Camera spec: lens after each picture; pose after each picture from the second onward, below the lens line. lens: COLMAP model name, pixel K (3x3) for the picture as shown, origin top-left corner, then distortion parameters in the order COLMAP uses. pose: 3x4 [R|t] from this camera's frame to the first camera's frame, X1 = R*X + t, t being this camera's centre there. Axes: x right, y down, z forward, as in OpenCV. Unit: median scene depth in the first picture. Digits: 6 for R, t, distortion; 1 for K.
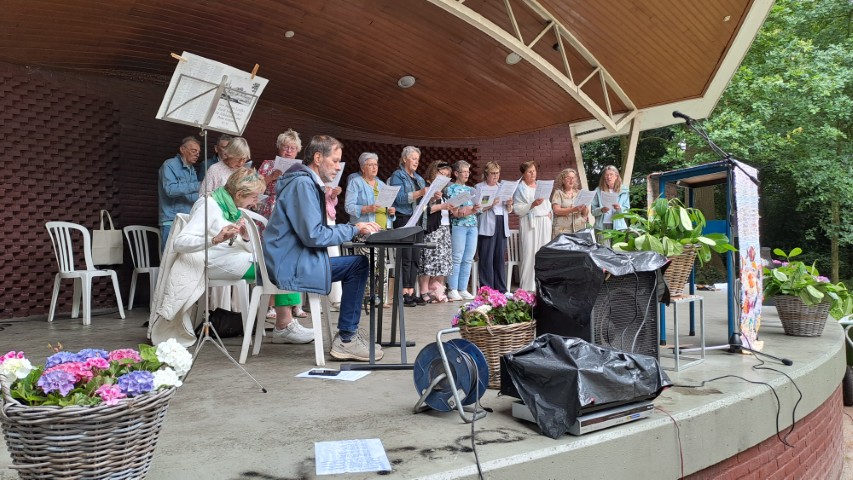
lens RADIAL K [[626.4, 0, 426.5], [0, 626.4, 240.0], [0, 0, 1]] dist [0.002505, 0.002877]
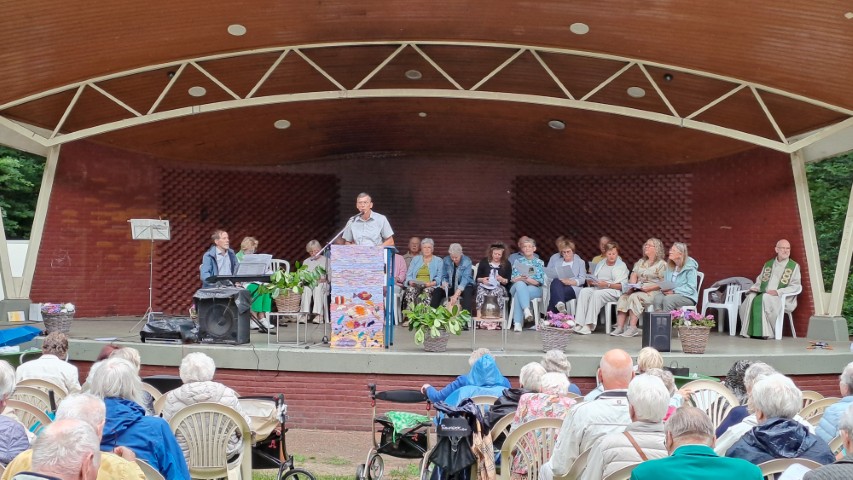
lens RADIAL K [[1256.1, 0, 426.5], [0, 1256.1, 240.0], [0, 0, 1]] dist [0.073596, 0.067028]
pose [[0.558561, 0.018186, -0.829264, 2.243501], [-0.013560, 0.999826, 0.012793, -0.117287], [0.829352, 0.004099, 0.558711, -0.514204]]
